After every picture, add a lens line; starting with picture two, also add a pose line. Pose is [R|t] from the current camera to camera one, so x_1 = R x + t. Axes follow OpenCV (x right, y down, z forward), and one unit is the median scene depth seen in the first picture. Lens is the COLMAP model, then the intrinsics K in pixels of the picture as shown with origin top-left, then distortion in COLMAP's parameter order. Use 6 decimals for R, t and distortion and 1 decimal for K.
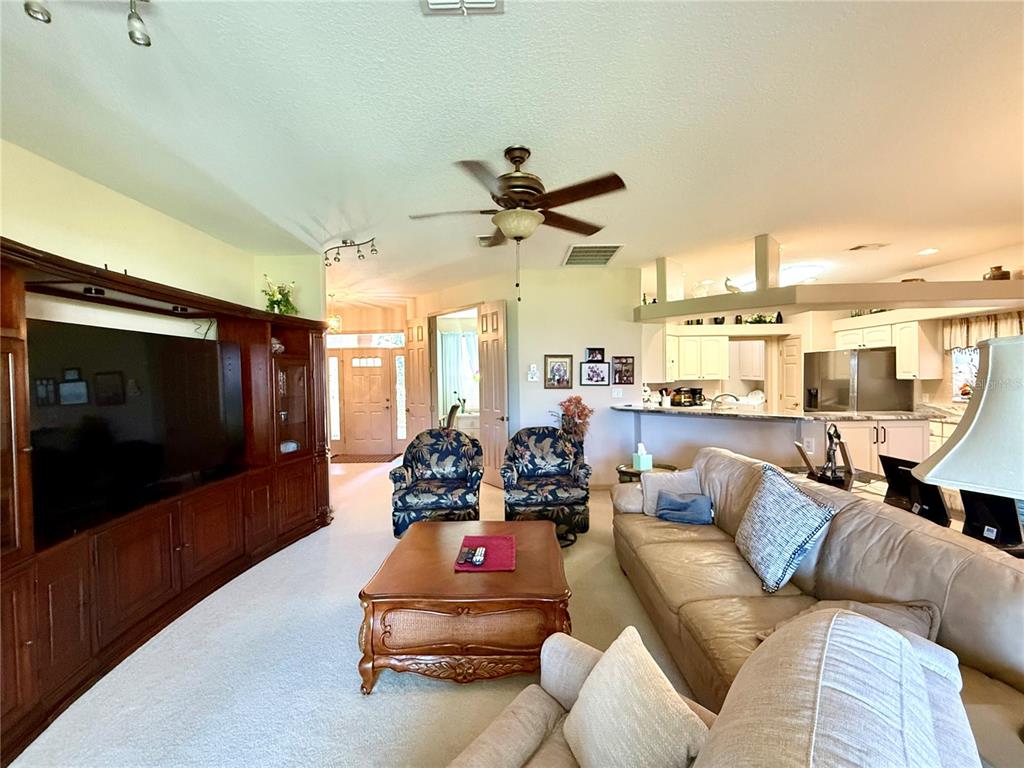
lens RADIAL K [[408.9, 0, 510.6], [0, 408.9, 389.8], [0, 0, 1]] dist [-0.002748, 0.001393]
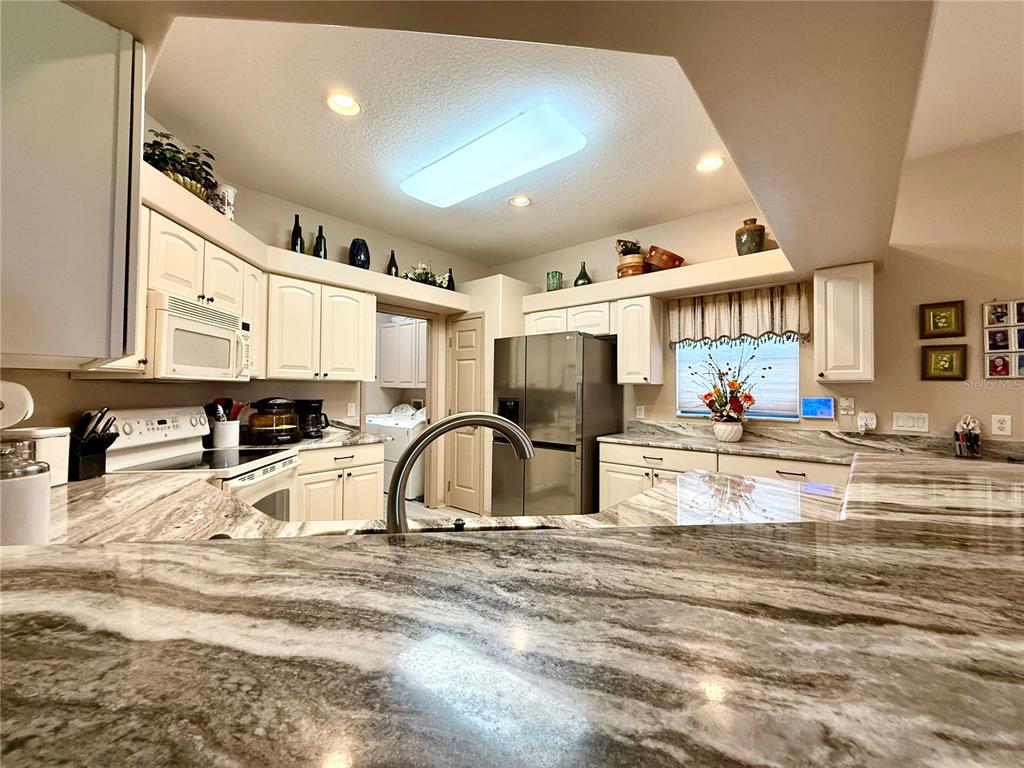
lens RADIAL K [[408.9, 0, 513.4], [0, 408.9, 384.2], [0, 0, 1]] dist [-0.002748, 0.001393]
pose [[0.644636, 0.028213, 0.763969, 0.268438], [0.008775, 0.998980, -0.044296, 0.001244], [-0.764440, 0.035259, 0.643730, 0.564333]]
